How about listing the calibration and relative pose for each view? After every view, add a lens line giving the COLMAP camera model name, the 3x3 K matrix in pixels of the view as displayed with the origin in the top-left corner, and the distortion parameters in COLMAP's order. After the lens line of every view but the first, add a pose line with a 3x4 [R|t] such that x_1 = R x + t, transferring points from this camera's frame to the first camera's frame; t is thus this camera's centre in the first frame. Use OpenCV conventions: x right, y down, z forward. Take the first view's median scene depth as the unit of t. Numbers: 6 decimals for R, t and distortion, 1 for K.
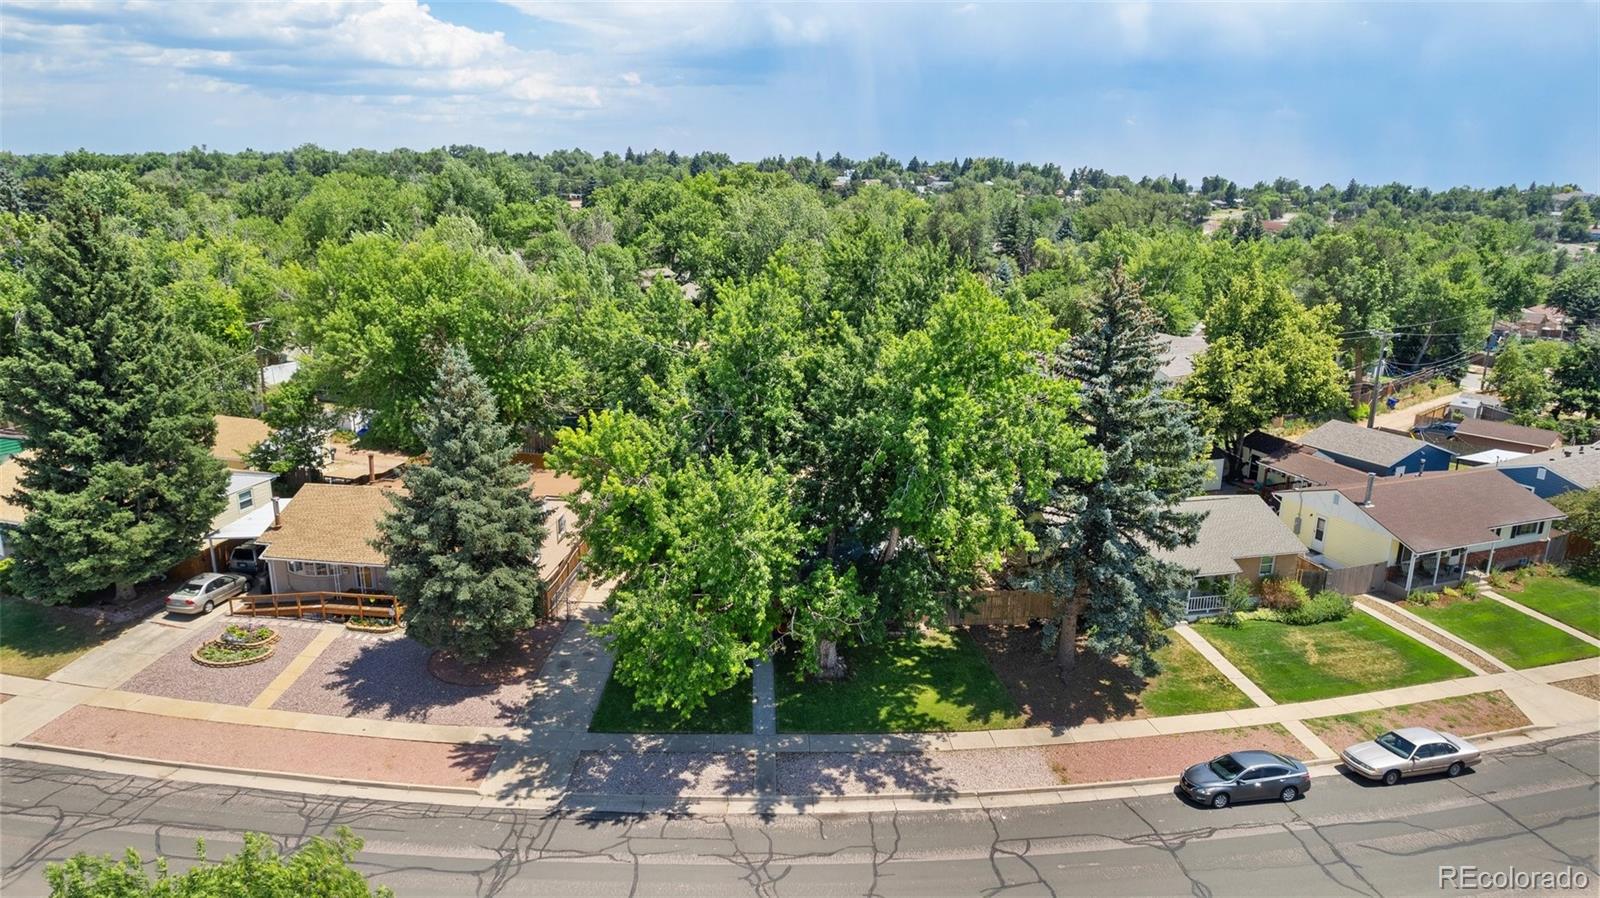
lens RADIAL K [[1032.7, 0, 809.2], [0, 1032.7, 421.0], [0, 0, 1]] dist [-0.084481, 0.075622]
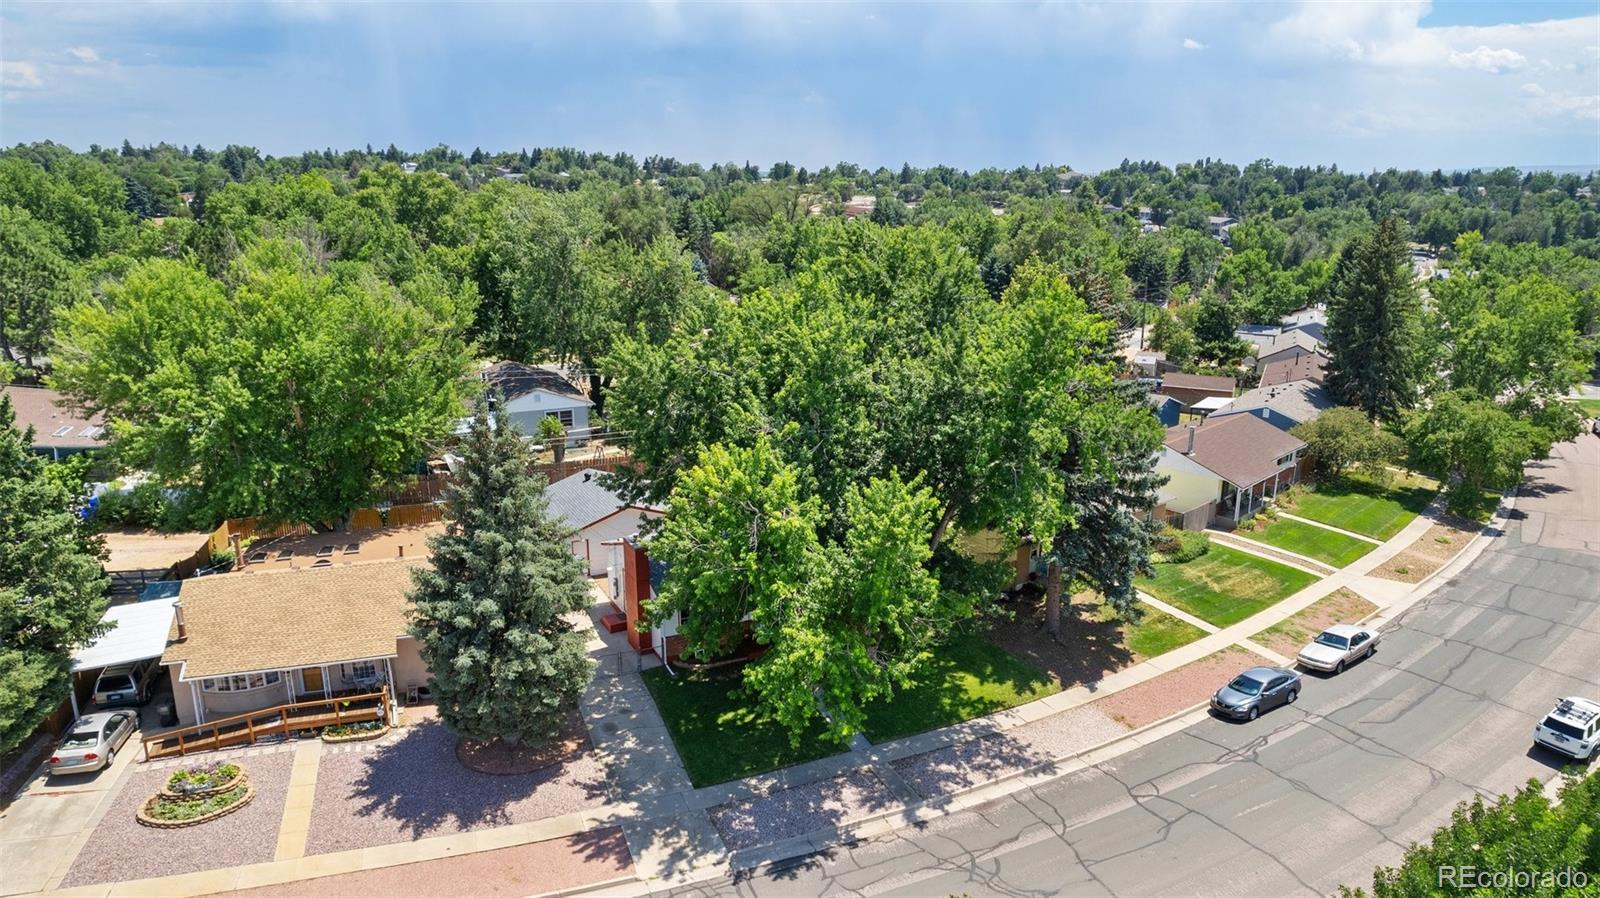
lens RADIAL K [[1070.8, 0, 799.4], [0, 1070.8, 413.8], [0, 0, 1]] dist [-0.088998, 0.082804]
pose [[0.914509, -0.100818, 0.391802, -0.404613], [0.102330, 0.994604, 0.017081, -0.036742], [-0.391409, 0.024473, 0.919891, 0.055262]]
